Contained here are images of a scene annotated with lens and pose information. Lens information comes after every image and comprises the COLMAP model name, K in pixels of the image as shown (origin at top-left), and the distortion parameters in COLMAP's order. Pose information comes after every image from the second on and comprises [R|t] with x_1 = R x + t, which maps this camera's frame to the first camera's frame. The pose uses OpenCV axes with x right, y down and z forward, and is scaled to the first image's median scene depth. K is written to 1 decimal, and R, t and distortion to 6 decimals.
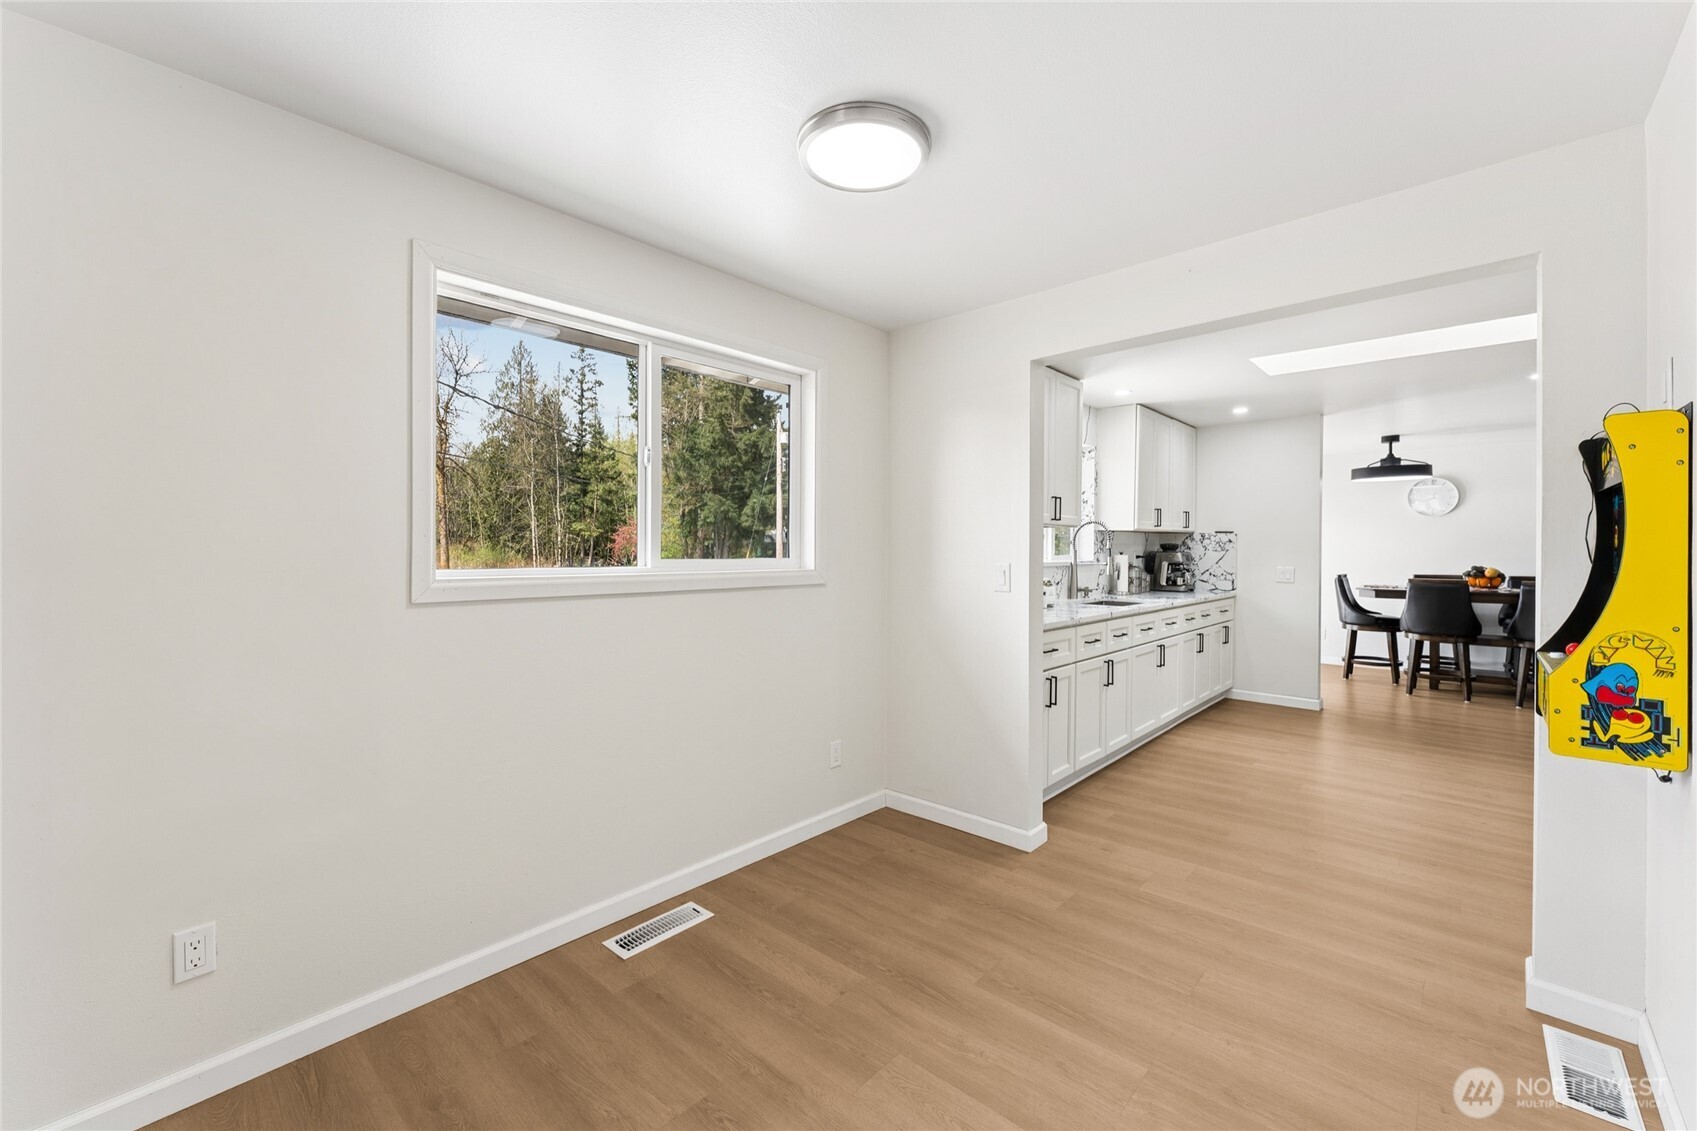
lens RADIAL K [[686.0, 0, 844.5], [0, 686.0, 554.0], [0, 0, 1]] dist [-0.000126, -0.000063]
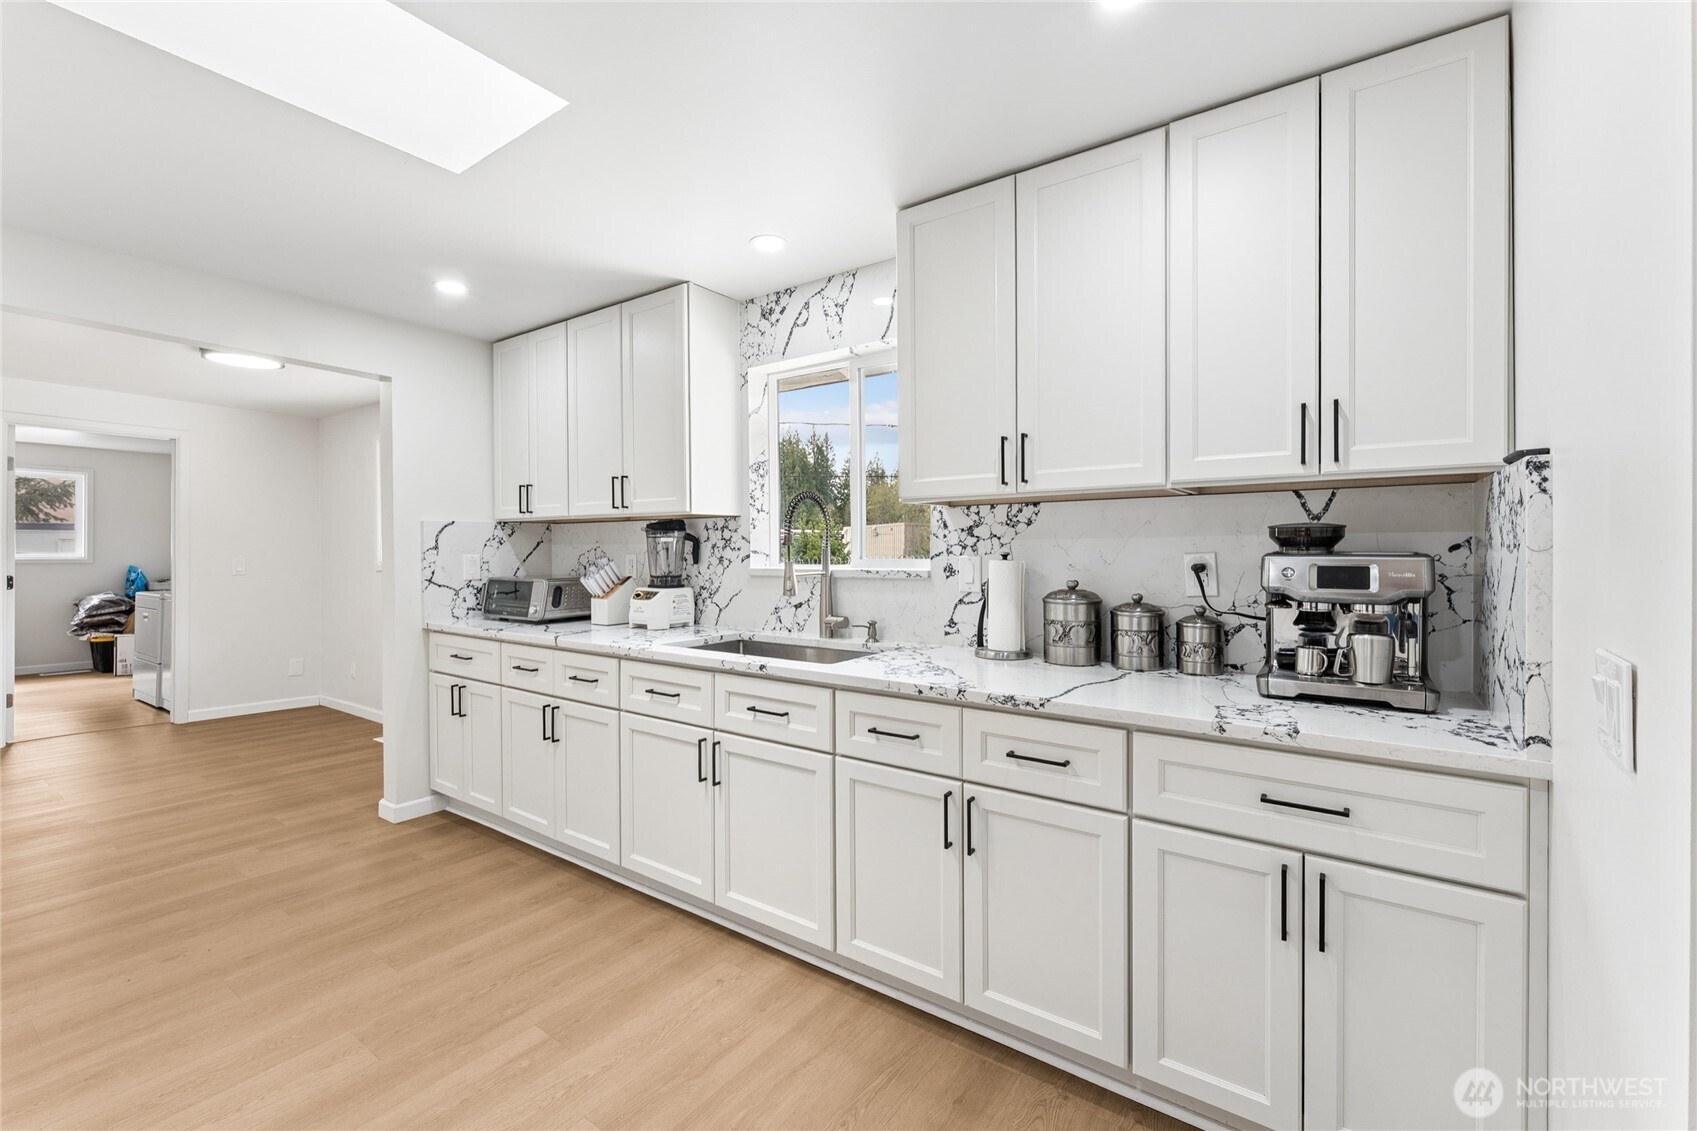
lens RADIAL K [[712.0, 0, 908.1], [0, 712.0, 553.8], [0, 0, 1]] dist [0.000837, -0.000165]
pose [[0.153184, 0.003254, -0.988192, 1.541749], [0.000005, 0.999995, 0.003294, -0.007489], [0.988198, -0.000509, 0.153183, 1.648932]]
